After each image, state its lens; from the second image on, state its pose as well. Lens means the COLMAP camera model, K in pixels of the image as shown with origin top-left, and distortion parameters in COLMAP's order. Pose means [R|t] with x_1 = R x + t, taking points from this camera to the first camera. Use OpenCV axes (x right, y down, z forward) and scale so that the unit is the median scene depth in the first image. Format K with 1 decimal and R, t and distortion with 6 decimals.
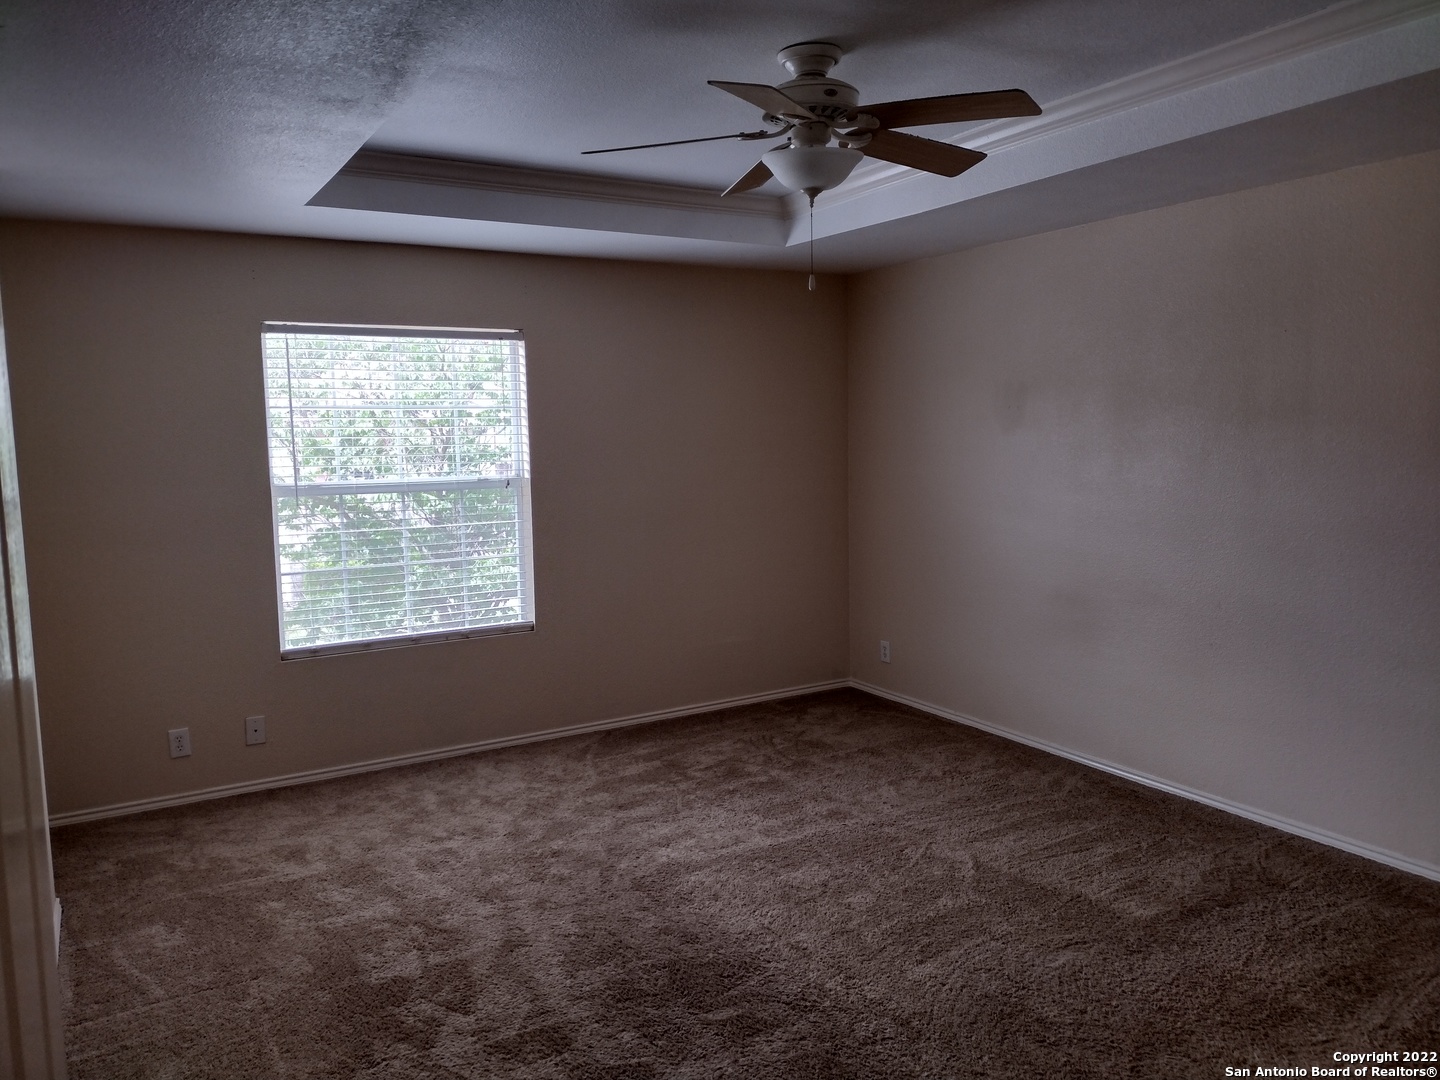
lens RADIAL K [[1078.3, 0, 711.0], [0, 1078.3, 535.5], [0, 0, 1]] dist [0.040172, -0.050485]
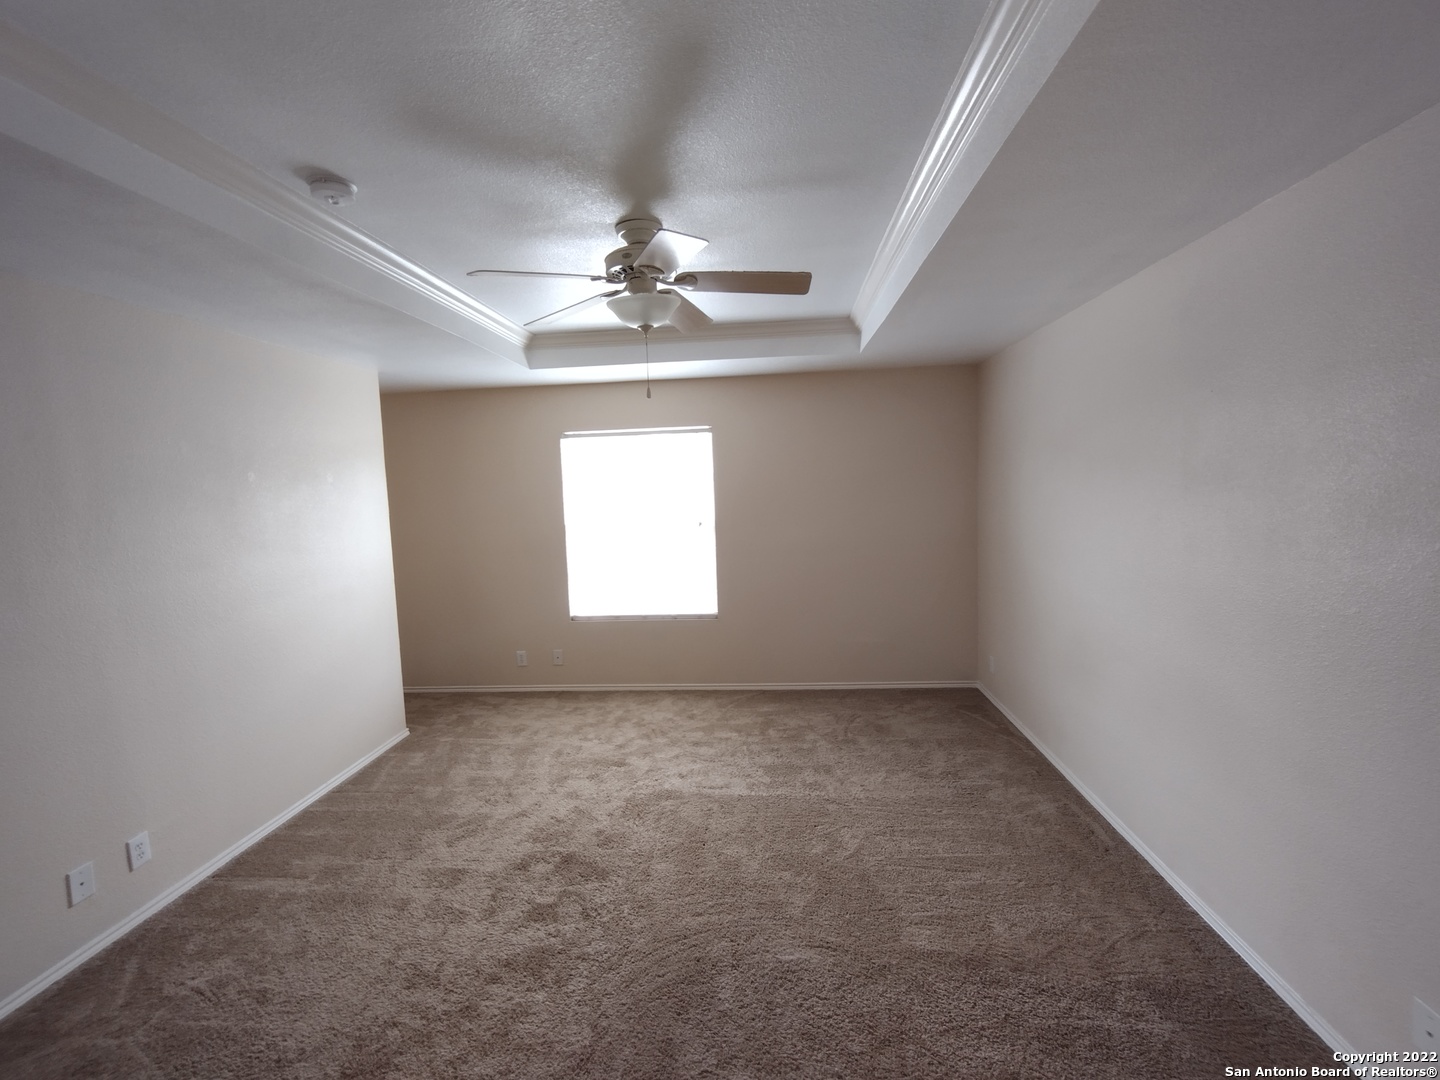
lens RADIAL K [[666.6, 0, 721.7], [0, 666.6, 549.8], [0, 0, 1]] dist [-0.003813, 0.001560]
pose [[0.820576, 0.052008, -0.569166, 0.448040], [-0.043017, 0.998647, 0.029235, -0.046727], [0.569916, 0.000494, 0.821703, 0.249395]]
